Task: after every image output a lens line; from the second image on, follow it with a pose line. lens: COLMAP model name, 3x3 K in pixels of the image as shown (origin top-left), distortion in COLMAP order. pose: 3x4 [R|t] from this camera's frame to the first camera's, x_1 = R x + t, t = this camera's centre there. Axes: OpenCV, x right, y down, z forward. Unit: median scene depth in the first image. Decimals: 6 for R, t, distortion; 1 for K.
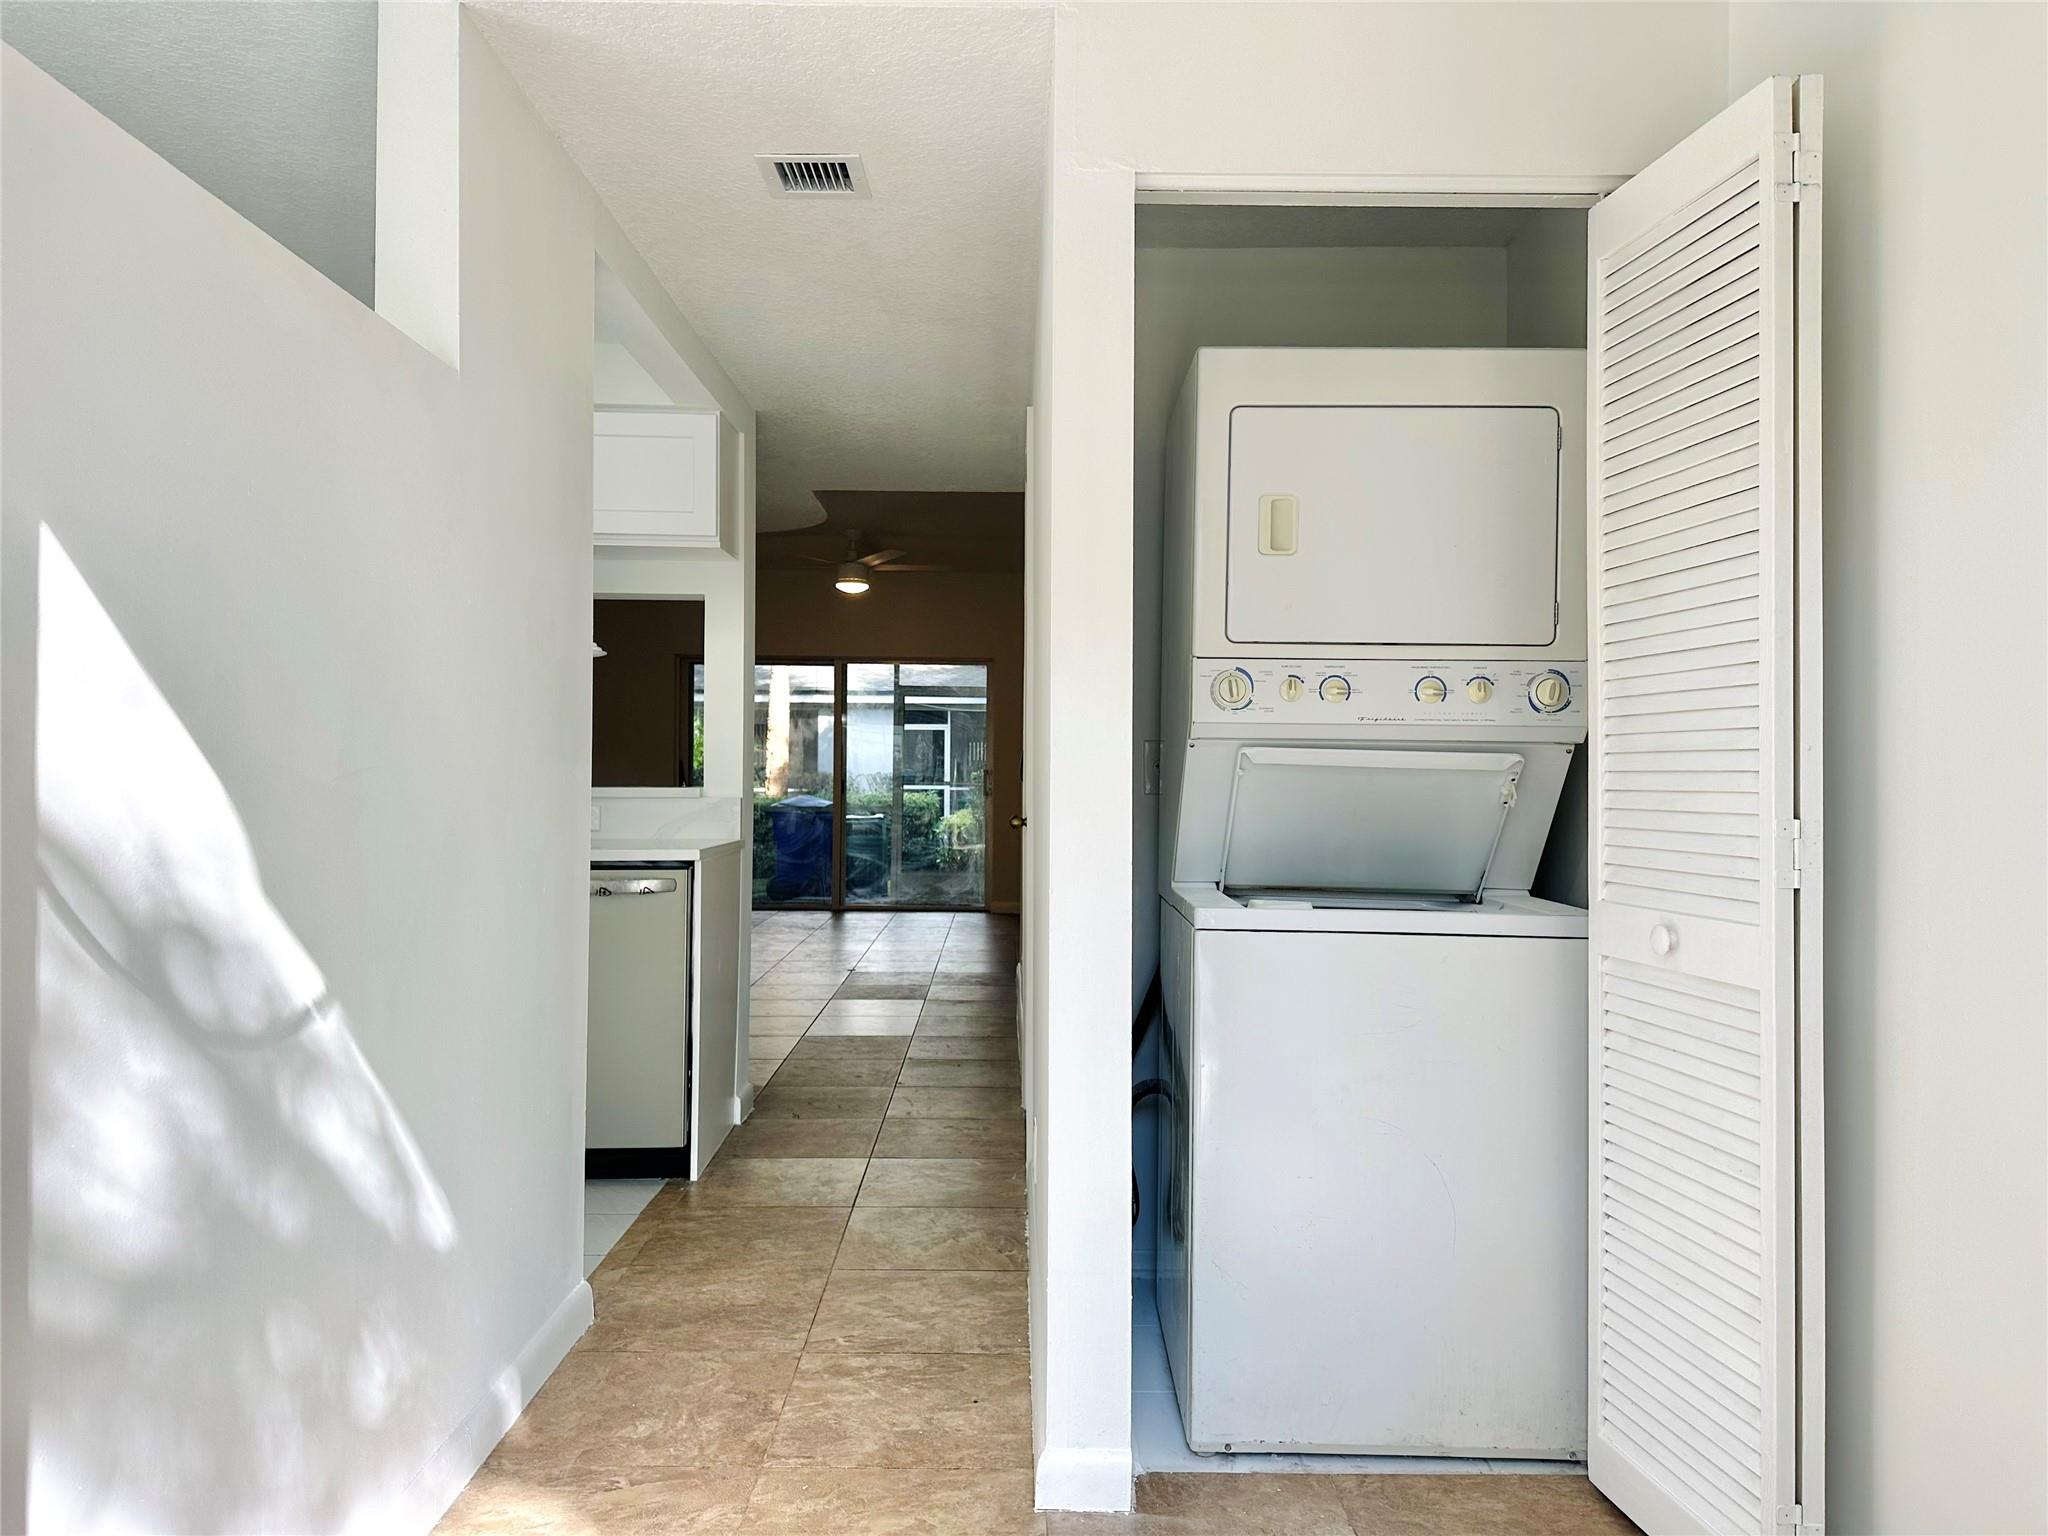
lens RADIAL K [[1446.4, 0, 1019.9], [0, 1446.4, 757.2], [0, 0, 1]] dist [0.119782, -0.149517]
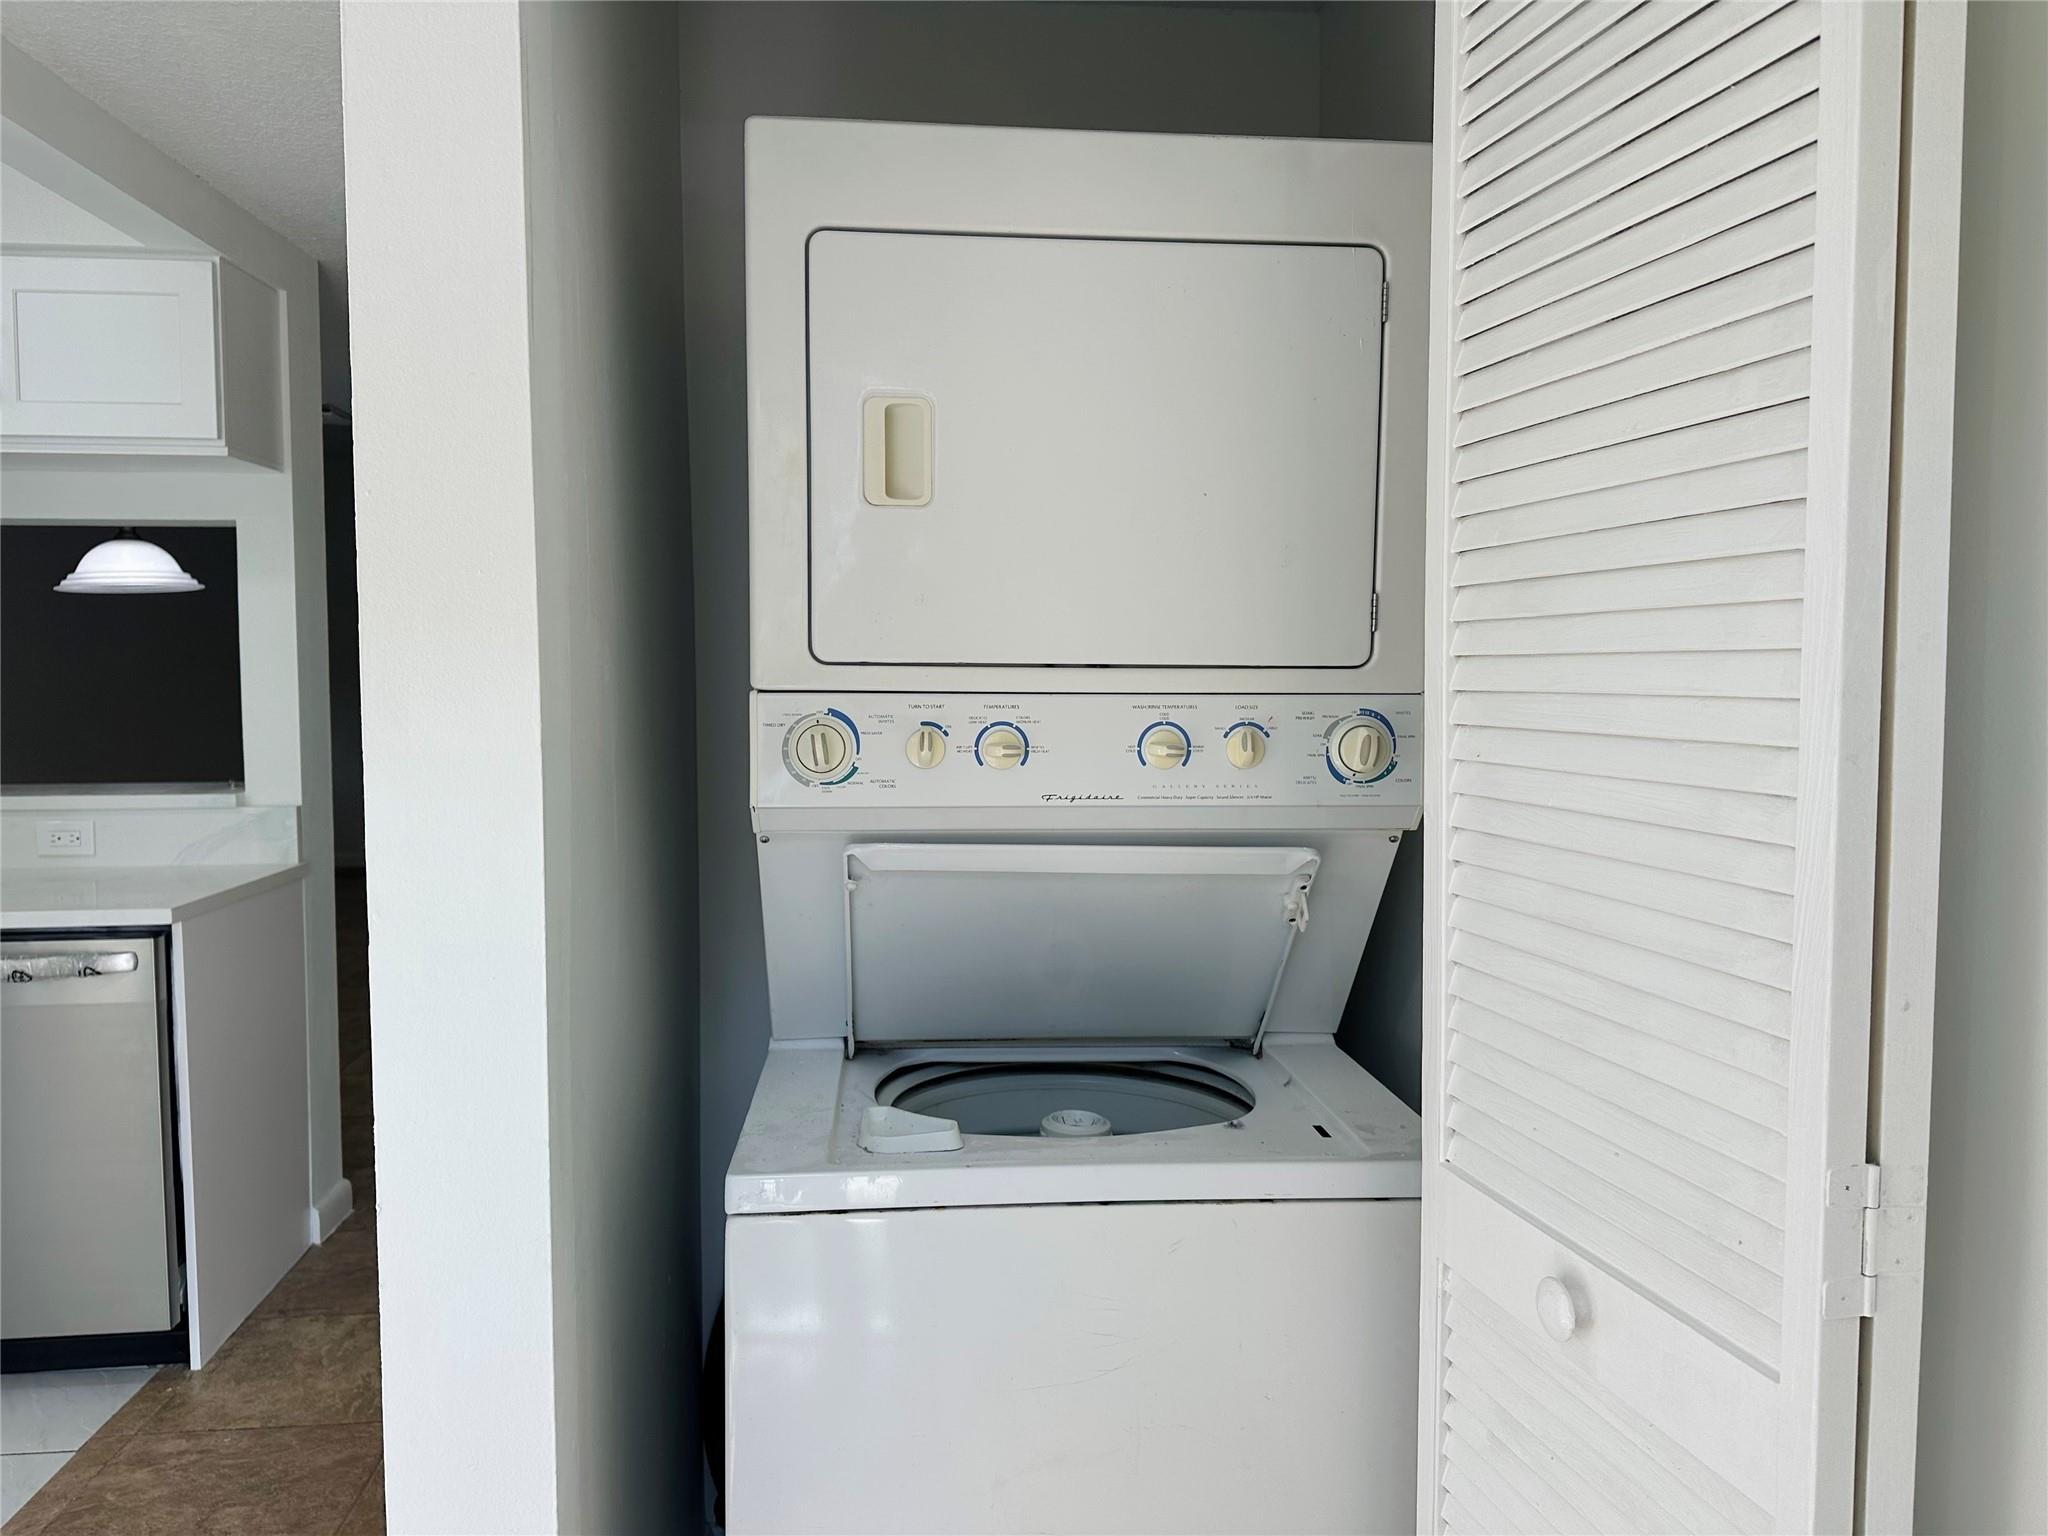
lens RADIAL K [[1432.7, 0, 1020.3], [0, 1432.7, 759.5], [0, 0, 1]] dist [0.159110, -0.214443]
pose [[0.995400, -0.013440, 0.094854, 0.170181], [0.006462, 0.997275, 0.073490, -0.083106], [-0.095583, -0.072539, 0.992775, 0.437595]]
